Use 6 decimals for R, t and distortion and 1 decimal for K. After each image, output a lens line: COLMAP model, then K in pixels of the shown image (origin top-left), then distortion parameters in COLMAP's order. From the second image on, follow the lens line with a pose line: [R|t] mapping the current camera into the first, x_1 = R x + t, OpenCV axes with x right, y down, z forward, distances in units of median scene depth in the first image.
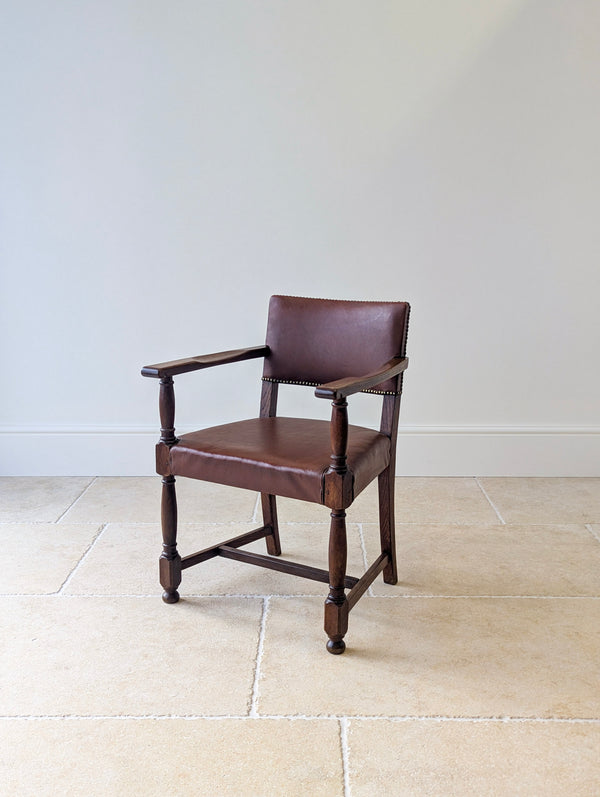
lens RADIAL K [[856.6, 0, 310.6], [0, 856.6, 385.0], [0, 0, 1]] dist [0.048066, 0.000000]
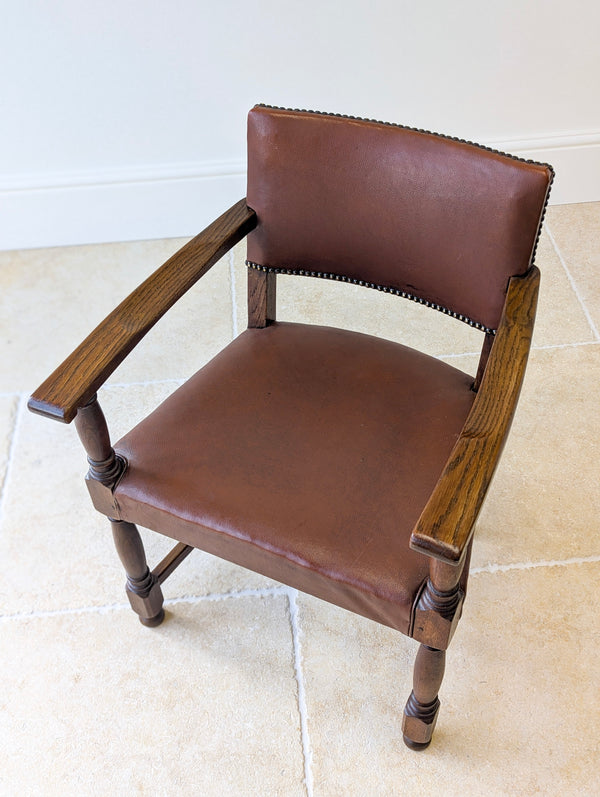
lens RADIAL K [[856.6, 0, 307.5], [0, 856.6, 397.0], [0, 0, 1]] dist [0.048066, 0.000000]
pose [[0.994547, -0.094707, 0.043678, -0.055907], [0.049744, 0.798850, 0.599470, -0.295656], [-0.091666, -0.594028, 0.799205, 0.565691]]
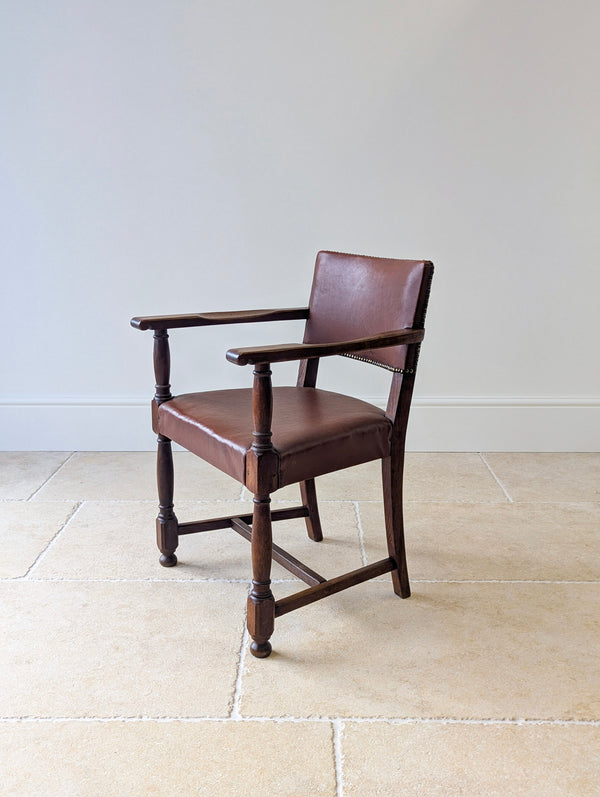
lens RADIAL K [[856.6, 0, 307.8], [0, 856.6, 396.9], [0, 0, 1]] dist [0.048066, 0.000000]
pose [[1.000000, 0.000556, 0.000636, 0.005956], [-0.000580, 0.999229, 0.039248, 0.015693], [-0.000613, -0.039248, 0.999229, 0.101633]]
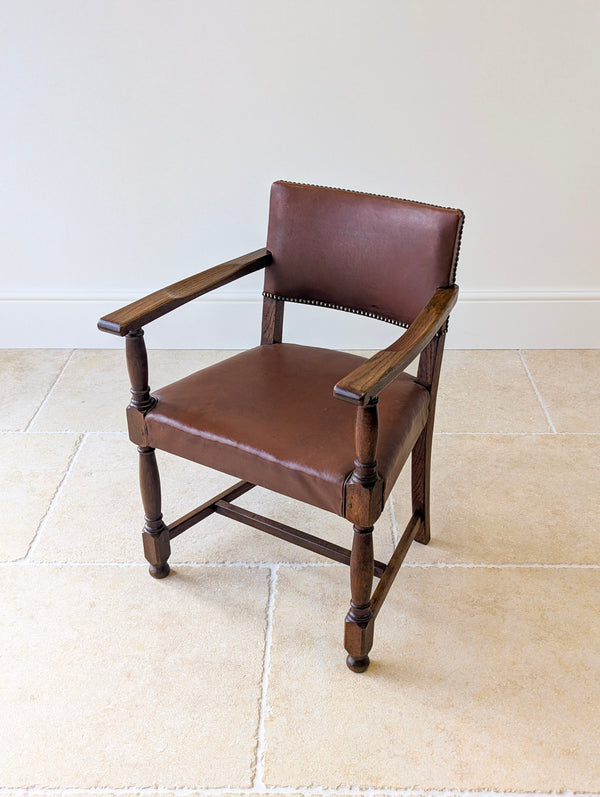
lens RADIAL K [[856.6, 0, 314.0], [0, 856.6, 391.5], [0, 0, 1]] dist [0.048066, 0.000000]
pose [[0.999955, -0.001164, -0.009382, -0.004409], [0.004057, 0.949217, 0.314595, -0.184492], [0.008540, -0.314619, 0.949180, 0.269922]]
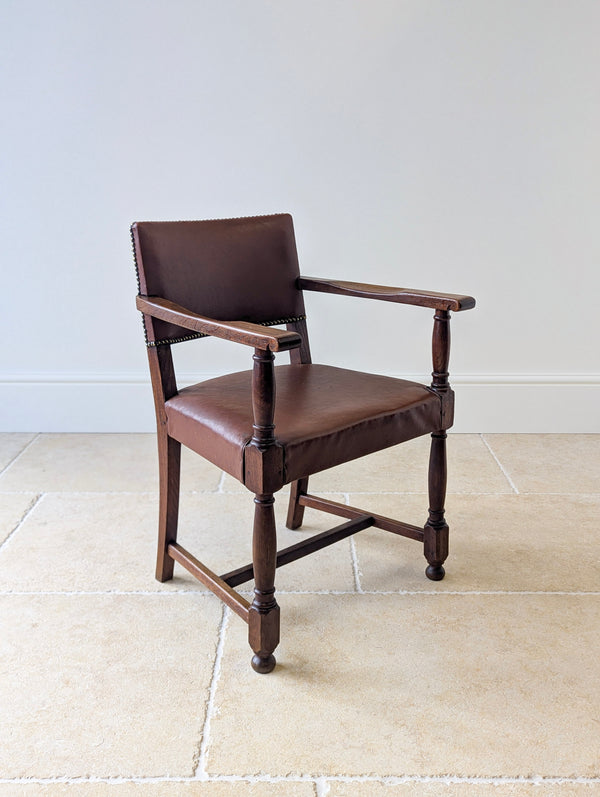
lens RADIAL K [[856.6, 0, 312.5], [0, 856.6, 391.0], [0, 0, 1]] dist [0.048066, 0.000000]
pose [[0.999900, 0.000957, 0.014124, 0.015711], [-0.002112, 0.996631, 0.081995, -0.008884], [-0.013998, -0.082016, 0.996533, 0.221652]]
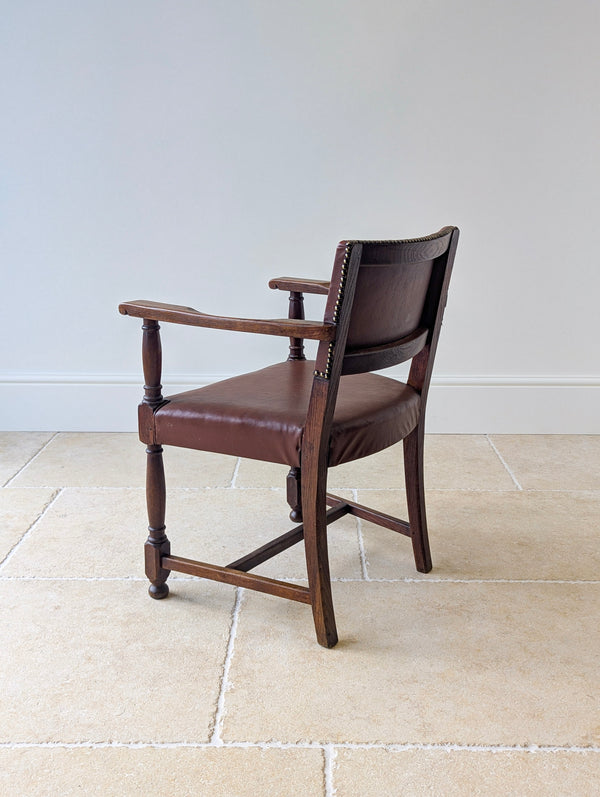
lens RADIAL K [[856.6, 0, 312.2], [0, 856.6, 401.5], [0, 0, 1]] dist [0.048066, 0.000000]
pose [[0.999991, 0.003753, 0.002025, 0.015792], [-0.003905, 0.996689, 0.081209, 0.003731], [-0.001713, -0.081216, 0.996695, 0.184114]]
